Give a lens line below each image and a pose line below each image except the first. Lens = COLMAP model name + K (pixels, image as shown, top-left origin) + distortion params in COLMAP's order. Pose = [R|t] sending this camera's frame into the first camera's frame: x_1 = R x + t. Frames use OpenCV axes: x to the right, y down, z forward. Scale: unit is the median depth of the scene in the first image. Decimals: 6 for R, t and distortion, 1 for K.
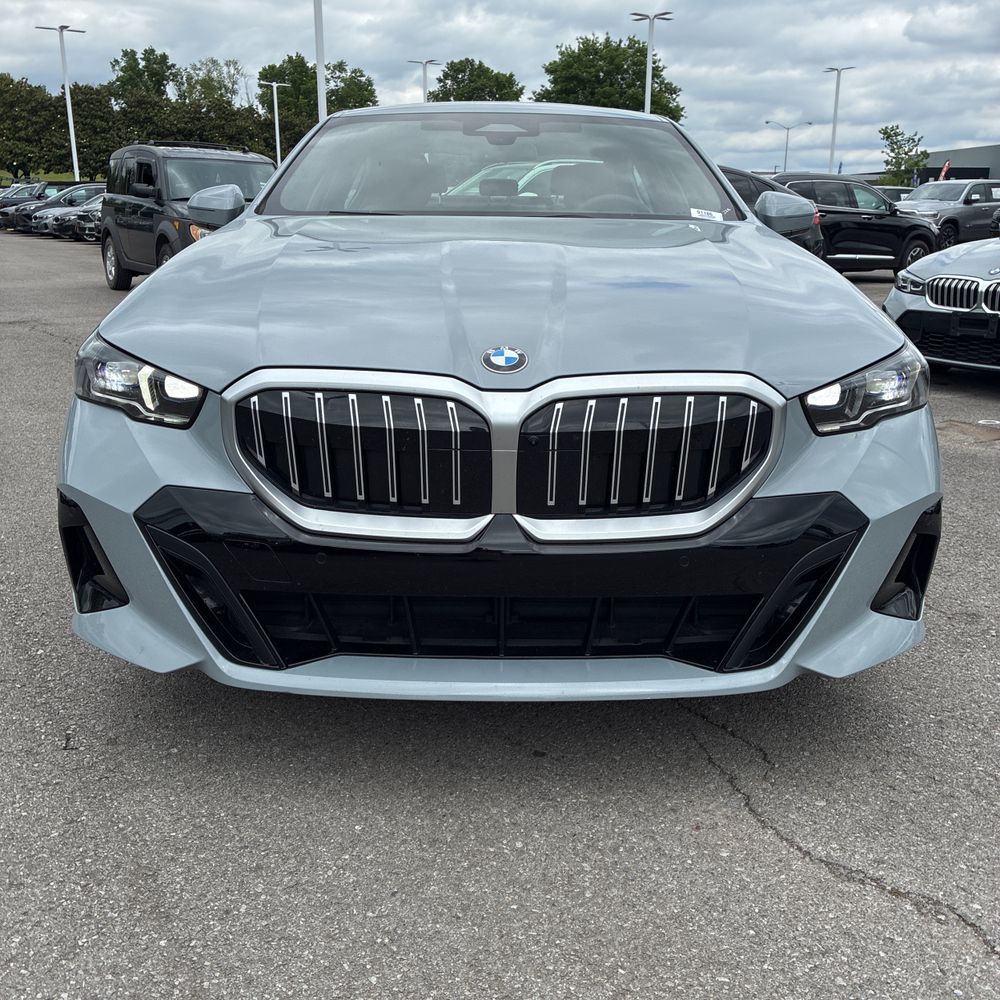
lens RADIAL K [[1014.3, 0, 509.0], [0, 1014.3, 499.8], [0, 0, 1]] dist [0.025344, 0.000000]
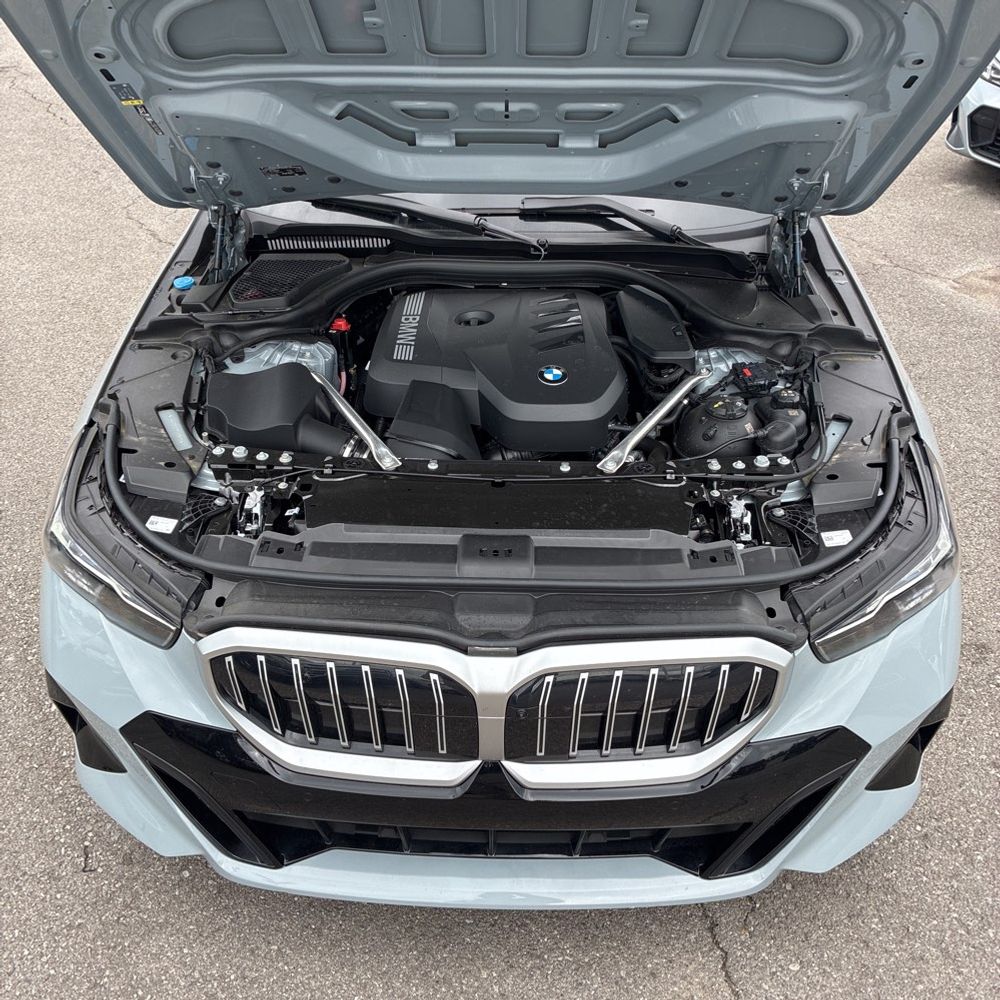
lens RADIAL K [[1014.3, 0, 498.8], [0, 1014.3, 499.5], [0, 0, 1]] dist [0.025344, 0.000000]
pose [[0.999318, 0.014291, -0.034054, 0.030734], [-0.002655, 0.947510, 0.319716, -0.523839], [0.036835, -0.319408, 0.946901, 0.148916]]
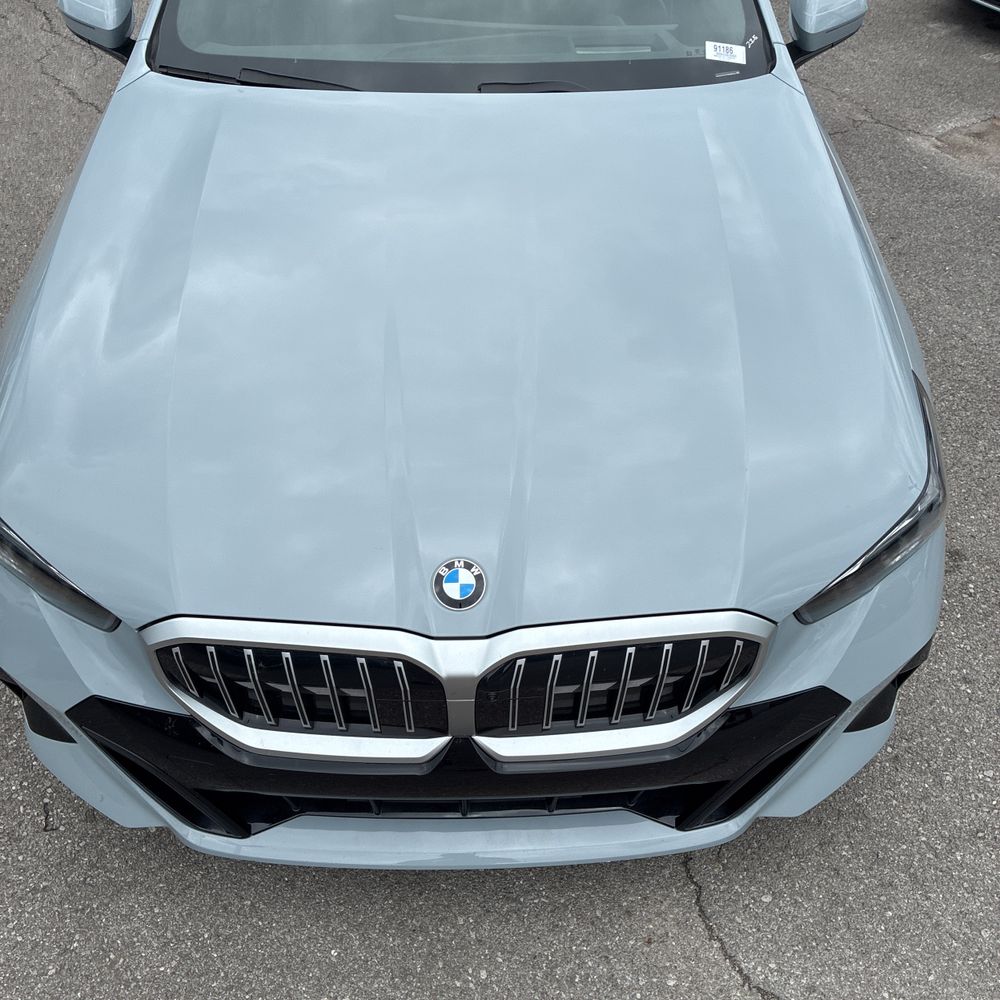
lens RADIAL K [[1014.3, 0, 509.1], [0, 1014.3, 499.6], [0, 0, 1]] dist [0.025344, 0.000000]
pose [[0.999913, -0.008574, 0.010063, 0.029805], [0.002942, 0.886378, 0.462953, -0.598618], [-0.012889, -0.462883, 0.886326, 0.261772]]
